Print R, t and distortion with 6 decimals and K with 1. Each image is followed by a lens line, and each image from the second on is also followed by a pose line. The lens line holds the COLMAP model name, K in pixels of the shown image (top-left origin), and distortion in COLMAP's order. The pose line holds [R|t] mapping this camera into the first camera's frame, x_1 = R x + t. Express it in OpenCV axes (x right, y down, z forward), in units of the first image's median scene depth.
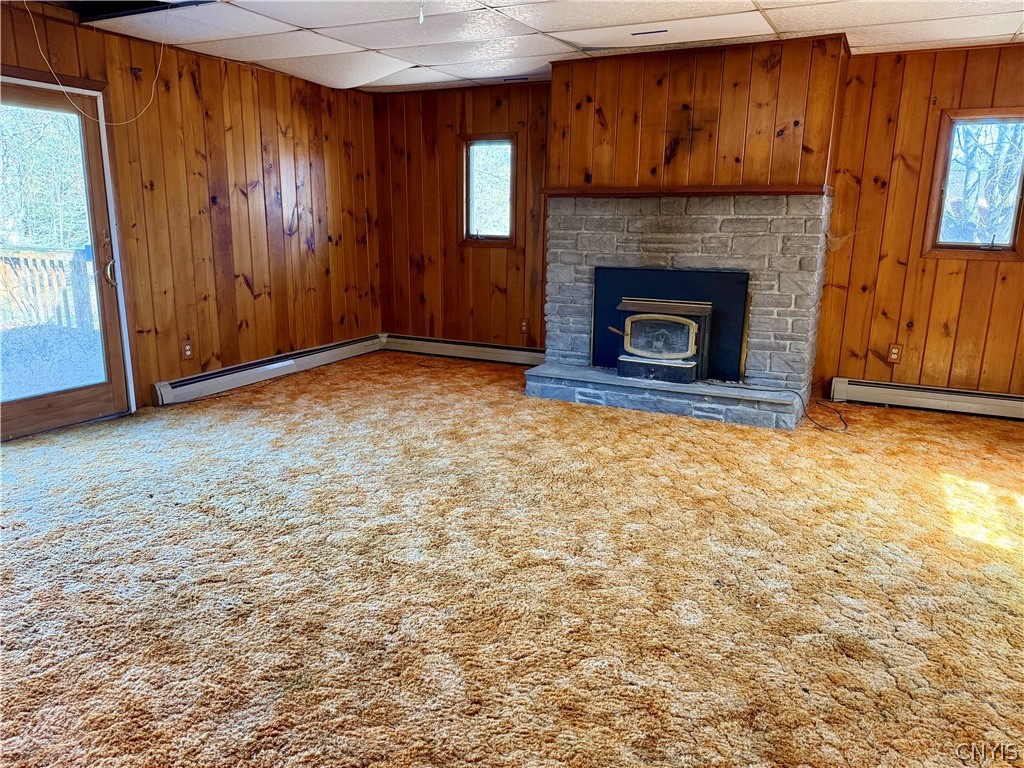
lens RADIAL K [[715.5, 0, 512.7], [0, 715.5, 381.5], [0, 0, 1]] dist [0.029755, -0.038028]
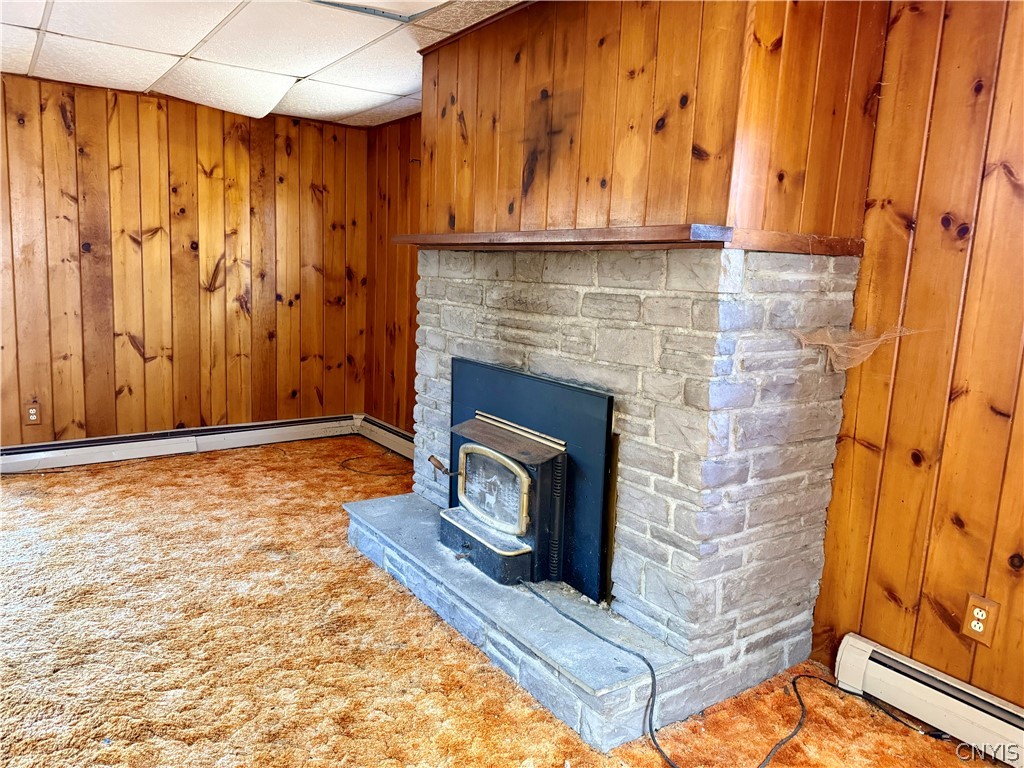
lens RADIAL K [[715.5, 0, 509.3], [0, 715.5, 377.7], [0, 0, 1]] dist [0.029755, -0.038028]
pose [[0.885462, 0.095648, -0.454762, 0.479328], [-0.136507, 0.988952, -0.057791, -0.121842], [0.444210, 0.113250, 0.888736, 0.496465]]
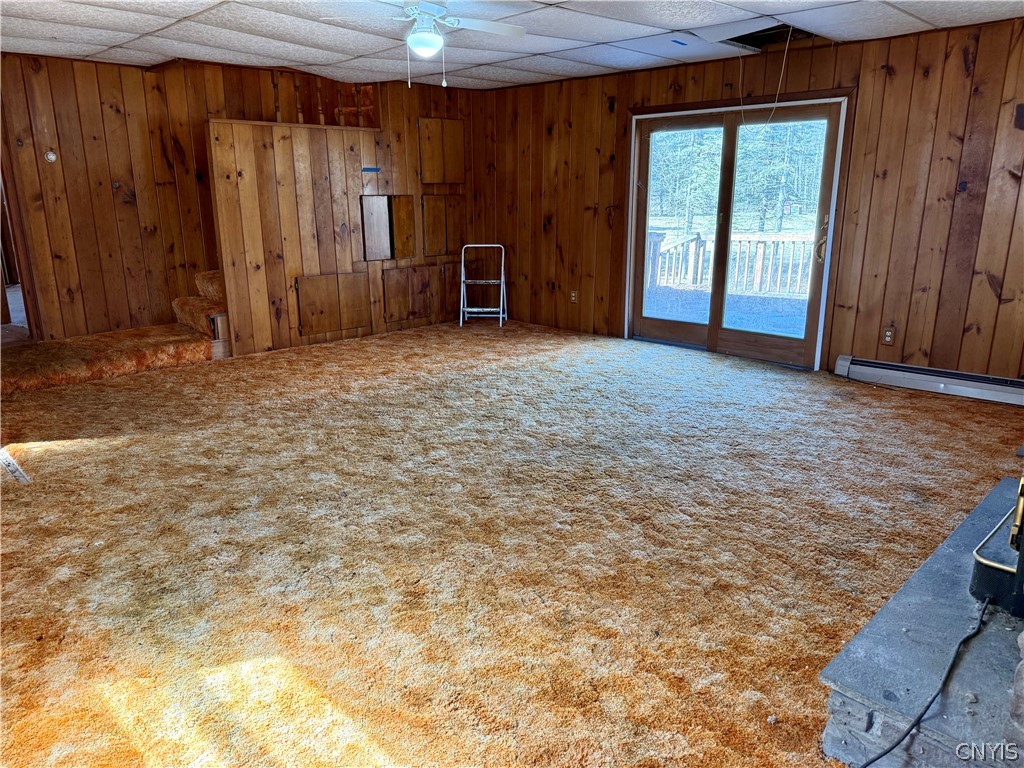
lens RADIAL K [[715.5, 0, 509.2], [0, 715.5, 383.1], [0, 0, 1]] dist [0.029755, -0.038028]
pose [[-0.309606, 0.233737, -0.921689, 0.697481], [-0.212992, 0.927638, 0.306792, -0.188173], [0.926703, 0.291297, -0.237418, 0.801428]]
